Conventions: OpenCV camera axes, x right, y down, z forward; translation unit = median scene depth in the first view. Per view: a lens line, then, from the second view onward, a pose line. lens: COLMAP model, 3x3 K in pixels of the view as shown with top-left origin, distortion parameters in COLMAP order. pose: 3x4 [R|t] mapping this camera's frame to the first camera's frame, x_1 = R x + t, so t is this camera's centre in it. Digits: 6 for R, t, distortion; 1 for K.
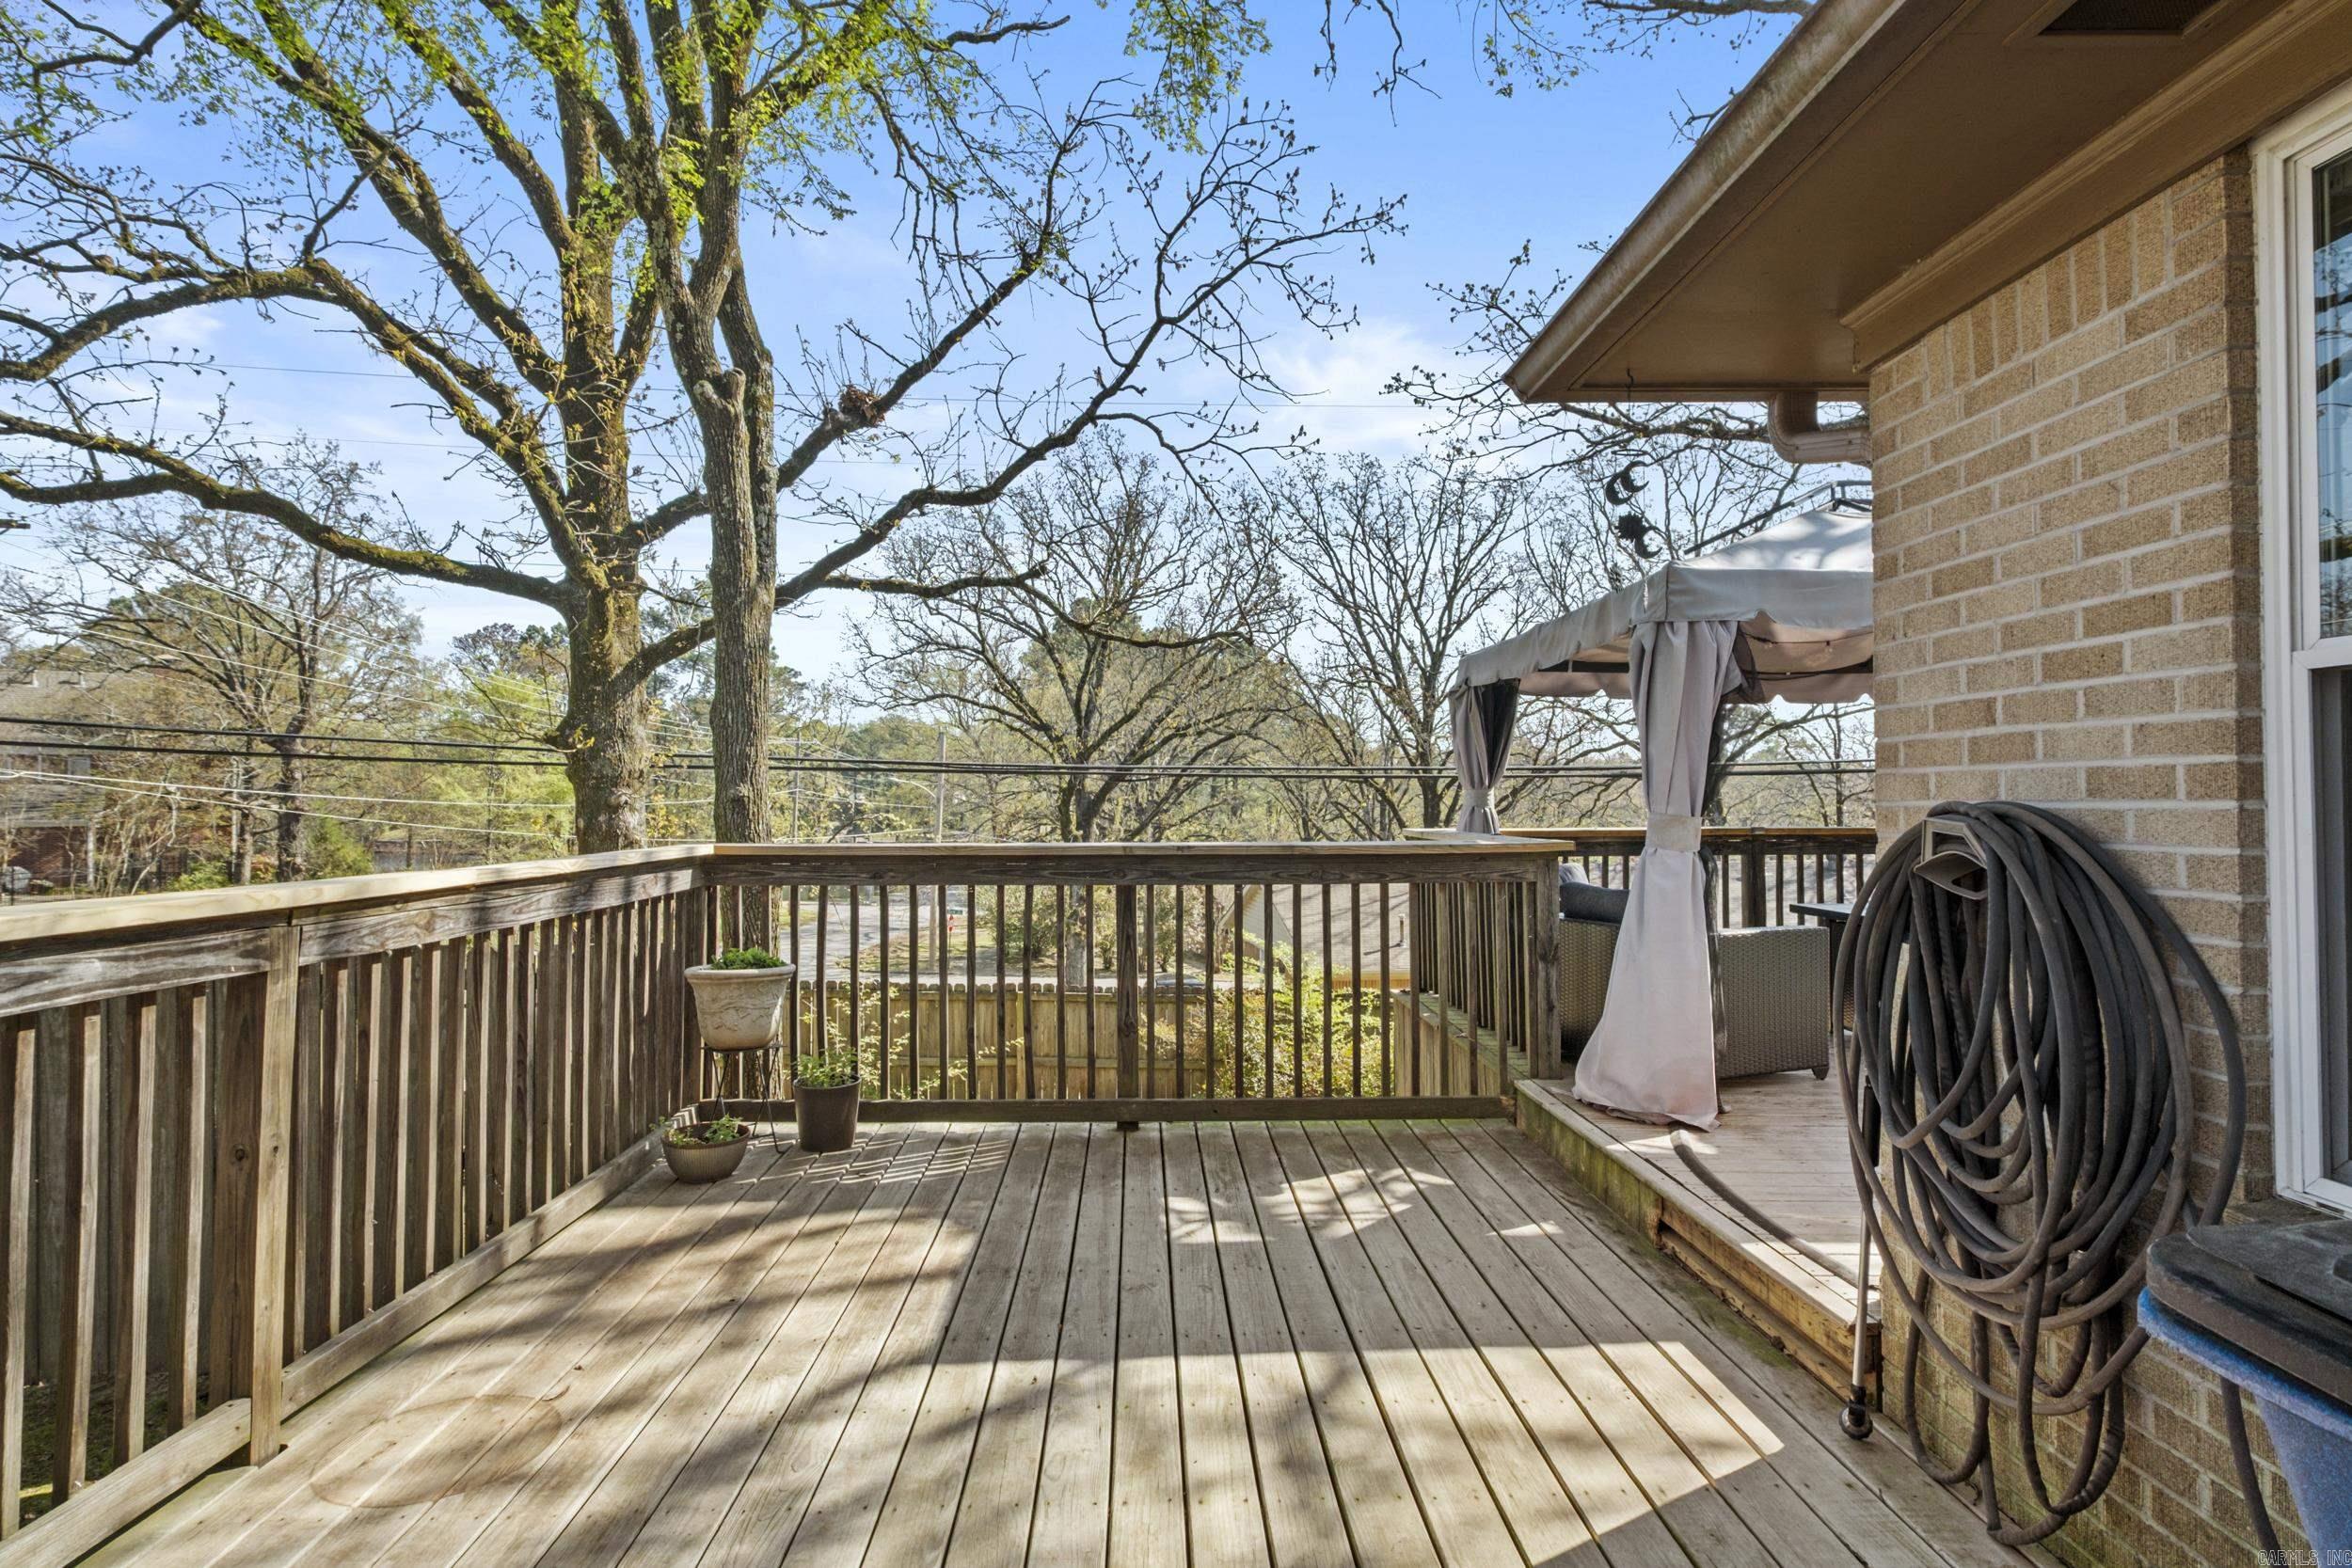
lens RADIAL K [[1222.7, 0, 1162.1], [0, 1222.7, 764.1], [0, 0, 1]] dist [-0.000020, 0.000007]
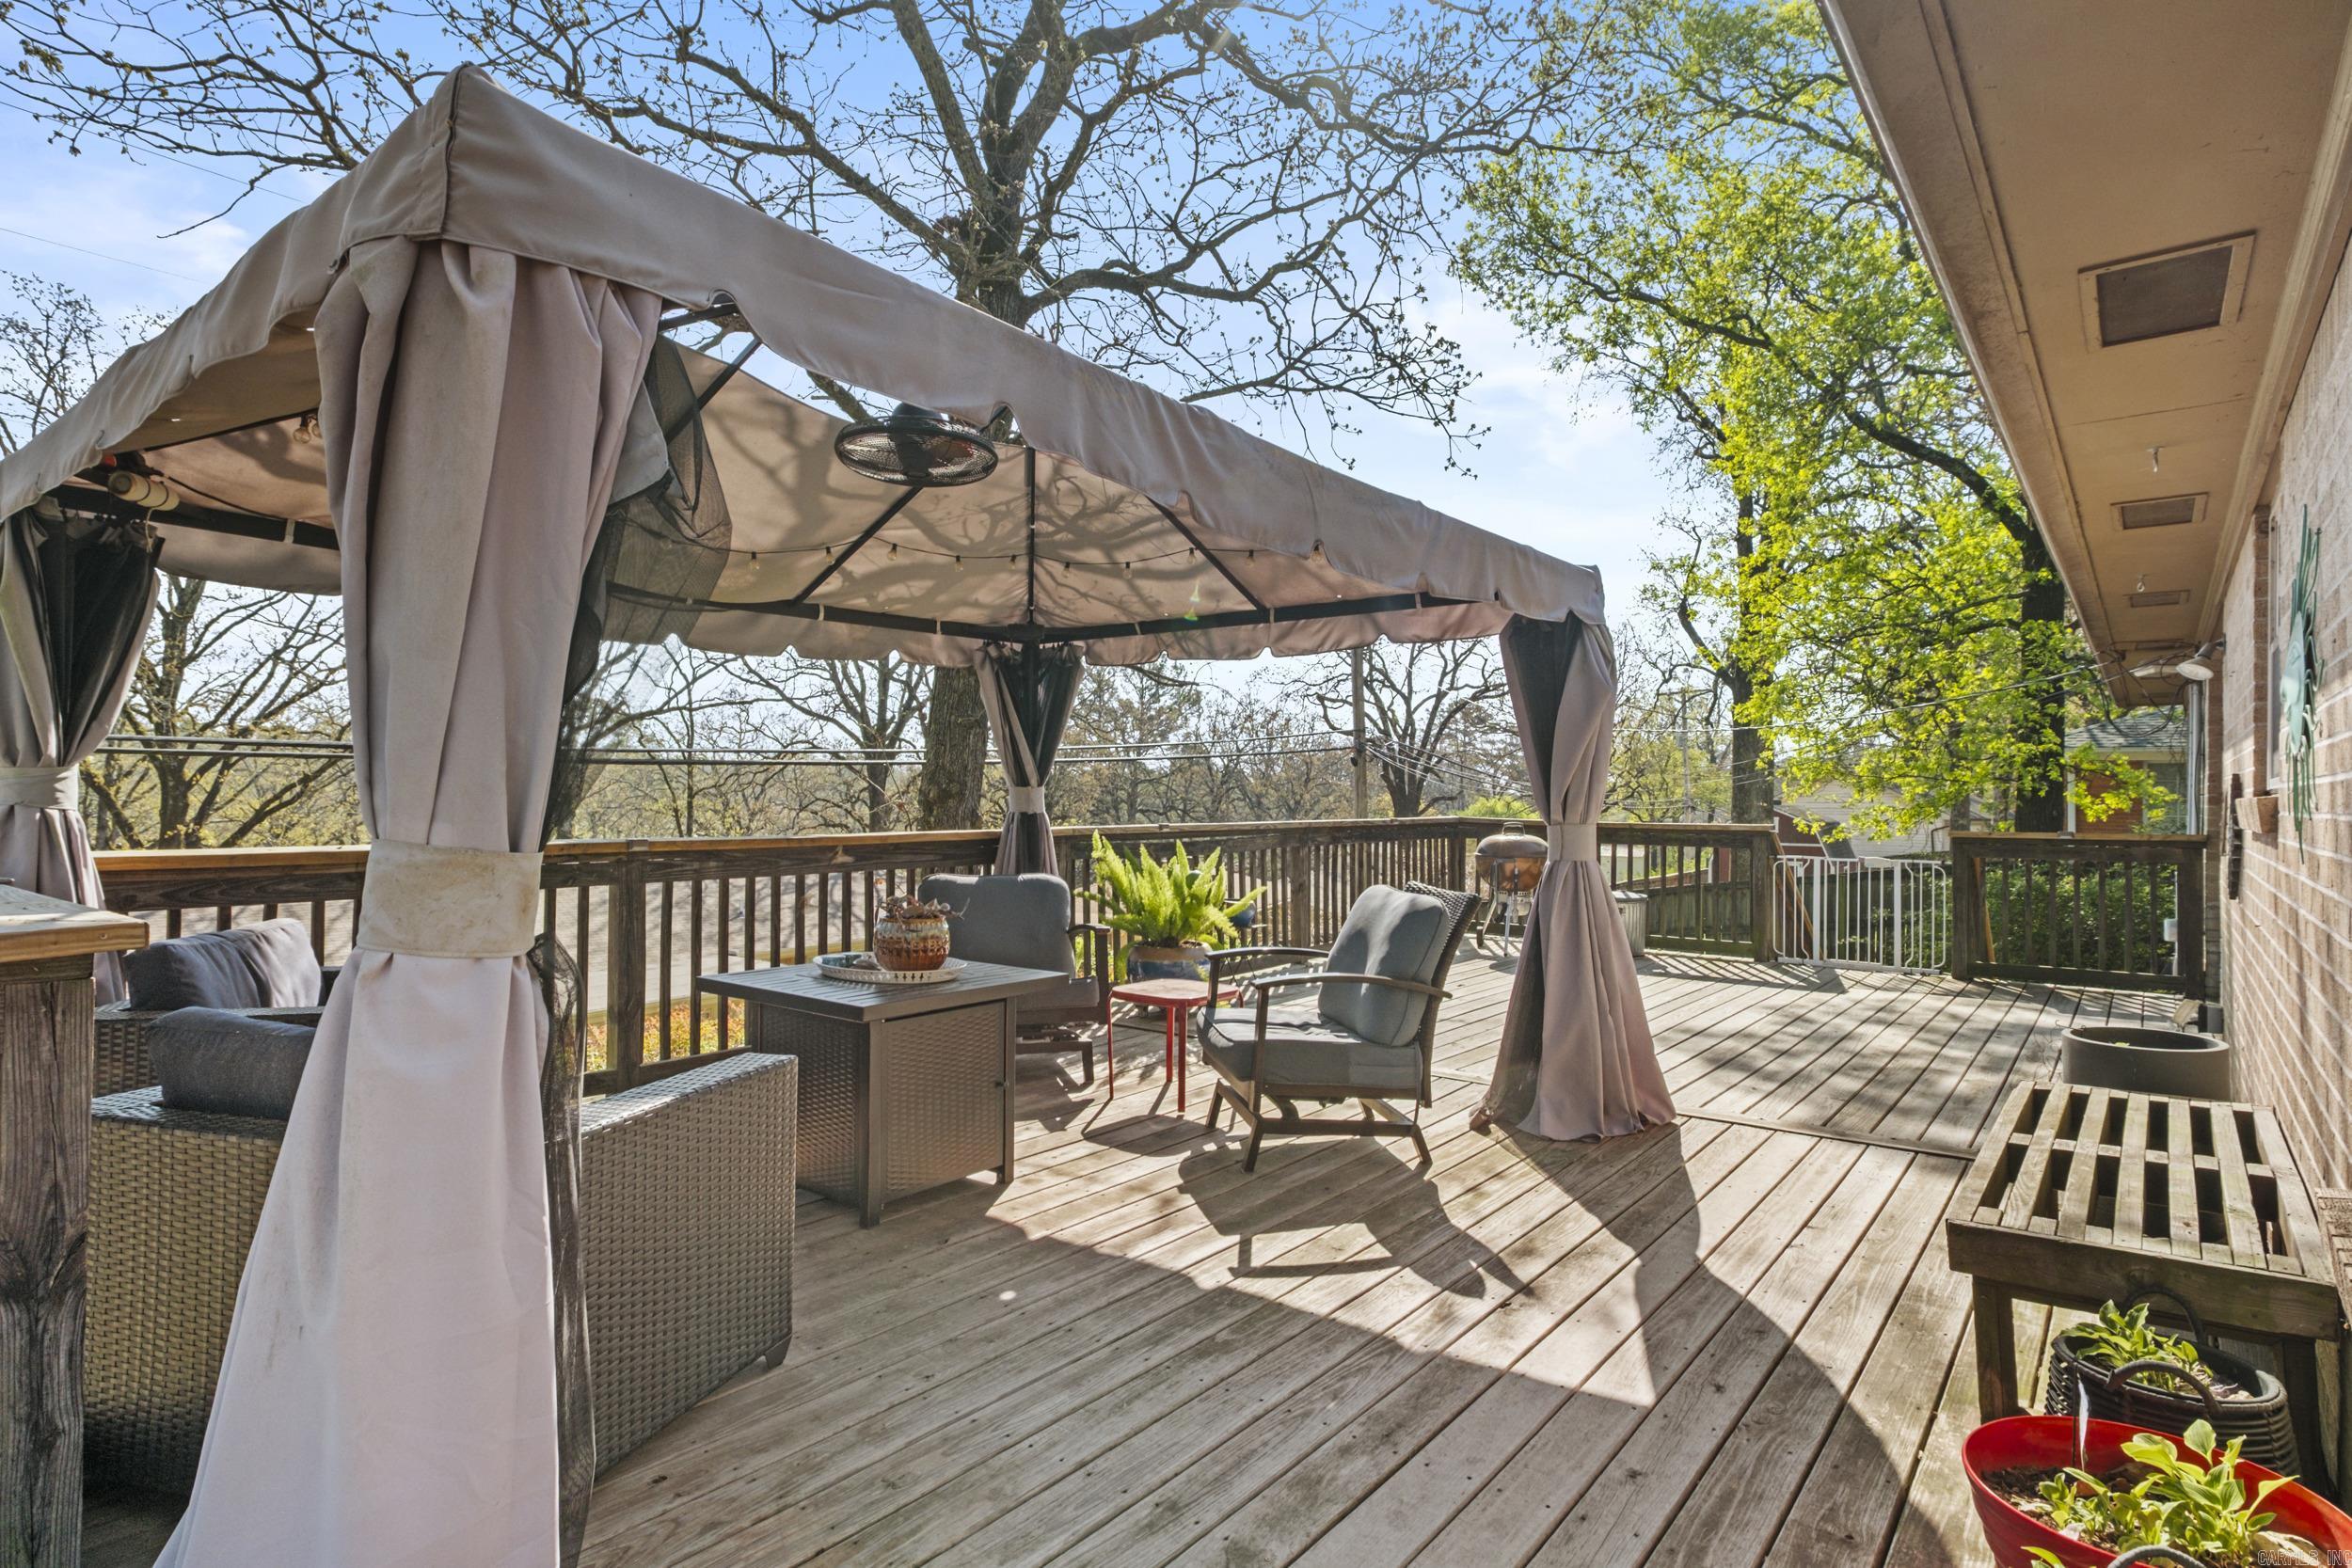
lens RADIAL K [[1239.0, 0, 1170.6], [0, 1239.0, 782.9], [0, 0, 1]] dist [-0.001439, 0.000356]
pose [[0.636256, 0.017463, 0.771280, 0.165751], [-0.034141, 0.999402, 0.005536, 0.009605], [-0.770722, -0.029854, 0.636472, 0.373861]]
